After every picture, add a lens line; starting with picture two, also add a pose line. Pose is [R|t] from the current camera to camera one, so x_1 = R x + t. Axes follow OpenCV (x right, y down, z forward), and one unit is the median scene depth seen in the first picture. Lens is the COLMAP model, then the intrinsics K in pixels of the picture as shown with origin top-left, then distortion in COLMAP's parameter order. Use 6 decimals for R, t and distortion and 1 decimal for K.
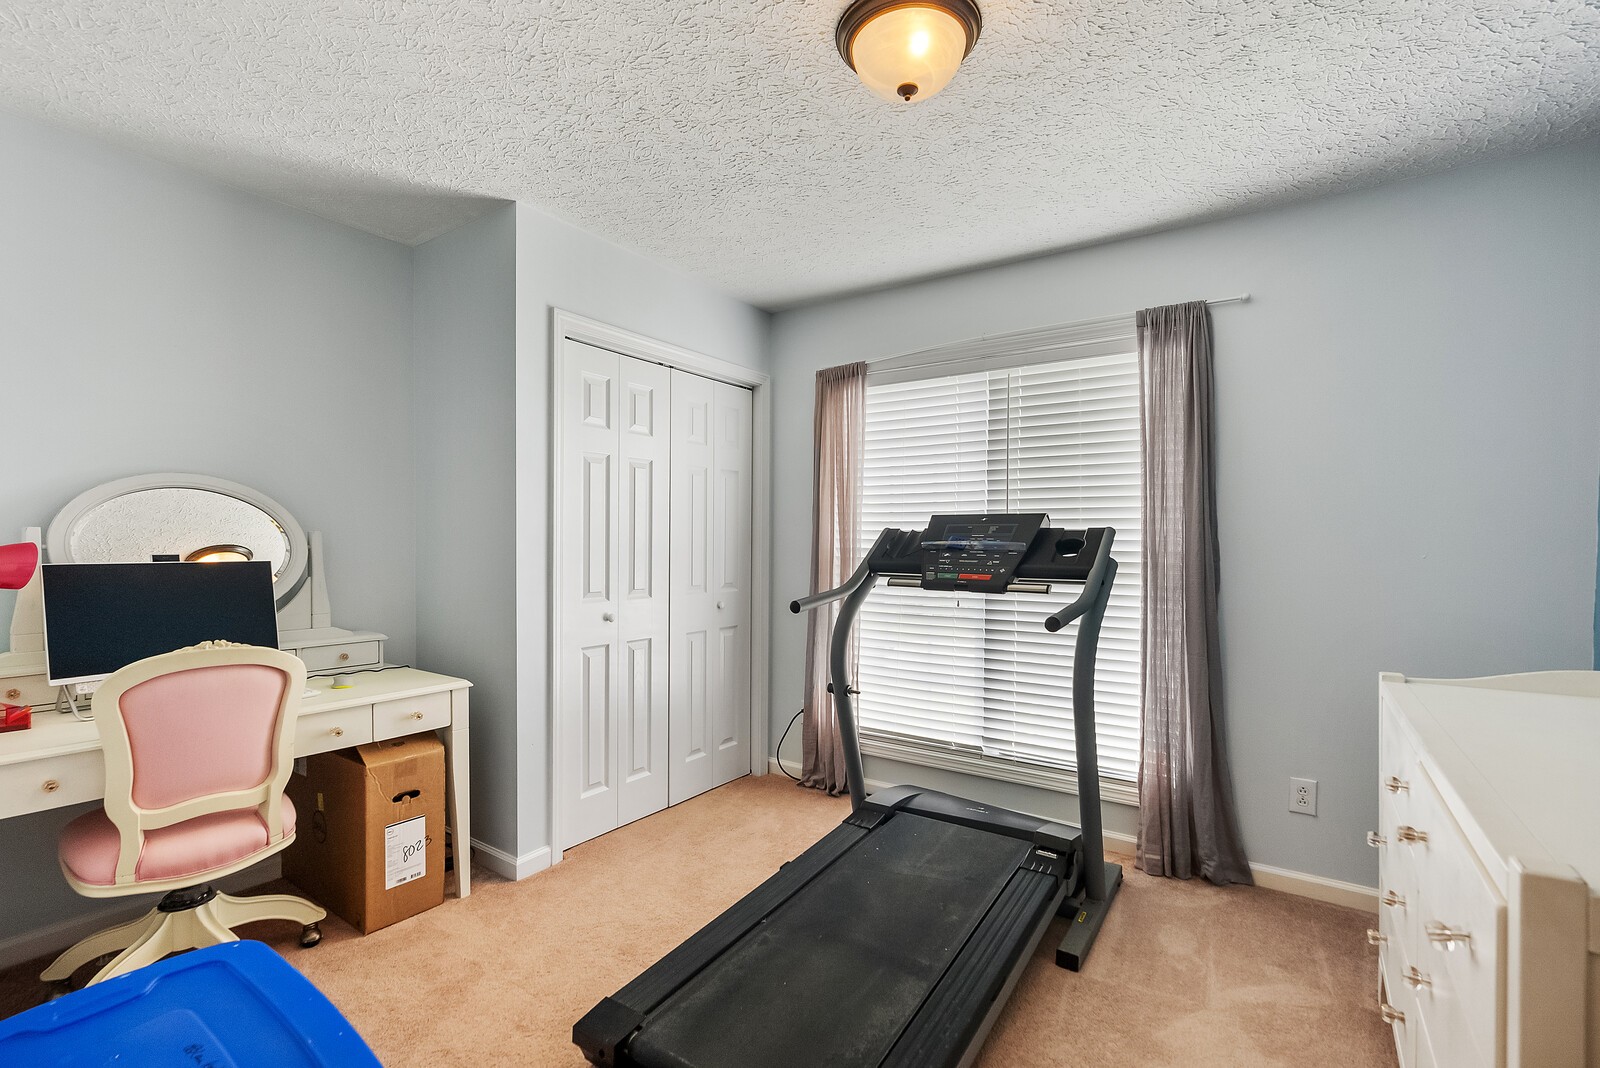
lens RADIAL K [[690.0, 0, 802.2], [0, 690.0, 537.4], [0, 0, 1]] dist [0.000435, 0.000001]
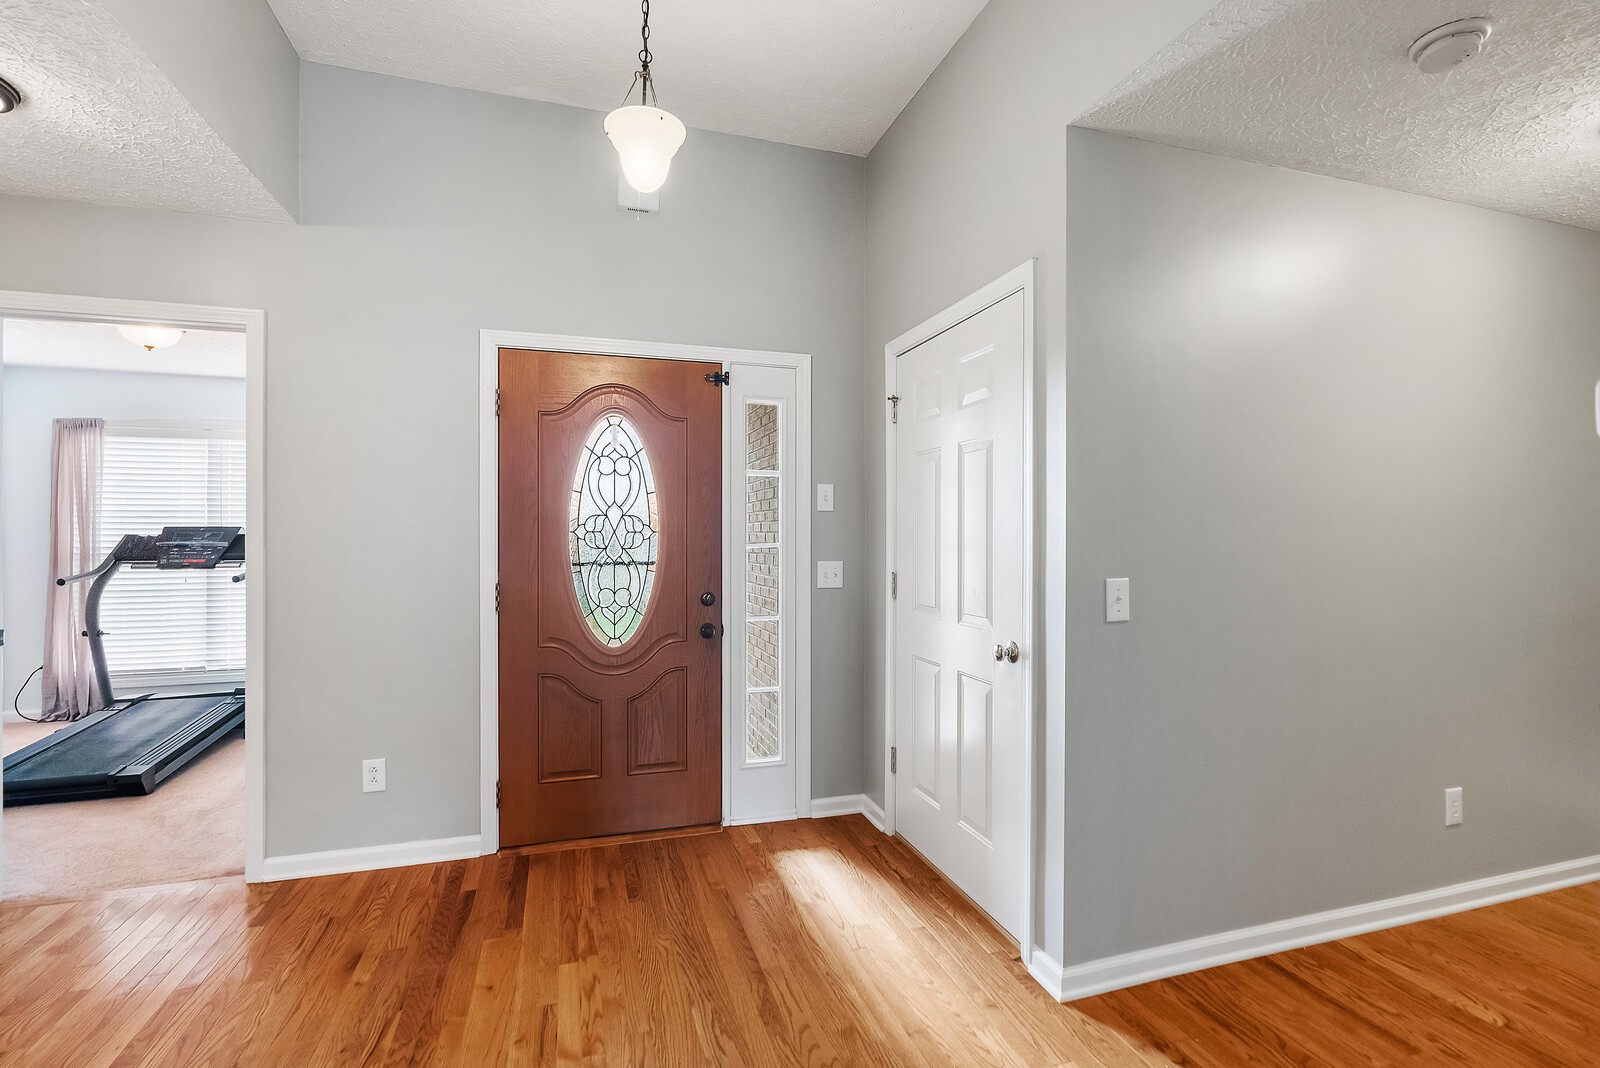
lens RADIAL K [[730.9, 0, 801.5], [0, 730.9, 537.8], [0, 0, 1]] dist [-0.004542, 0.000344]
pose [[0.615016, -0.011073, 0.788437, -0.242911], [0.001857, 0.999919, 0.012594, -0.022575], [-0.788512, -0.006281, 0.614987, -1.245395]]
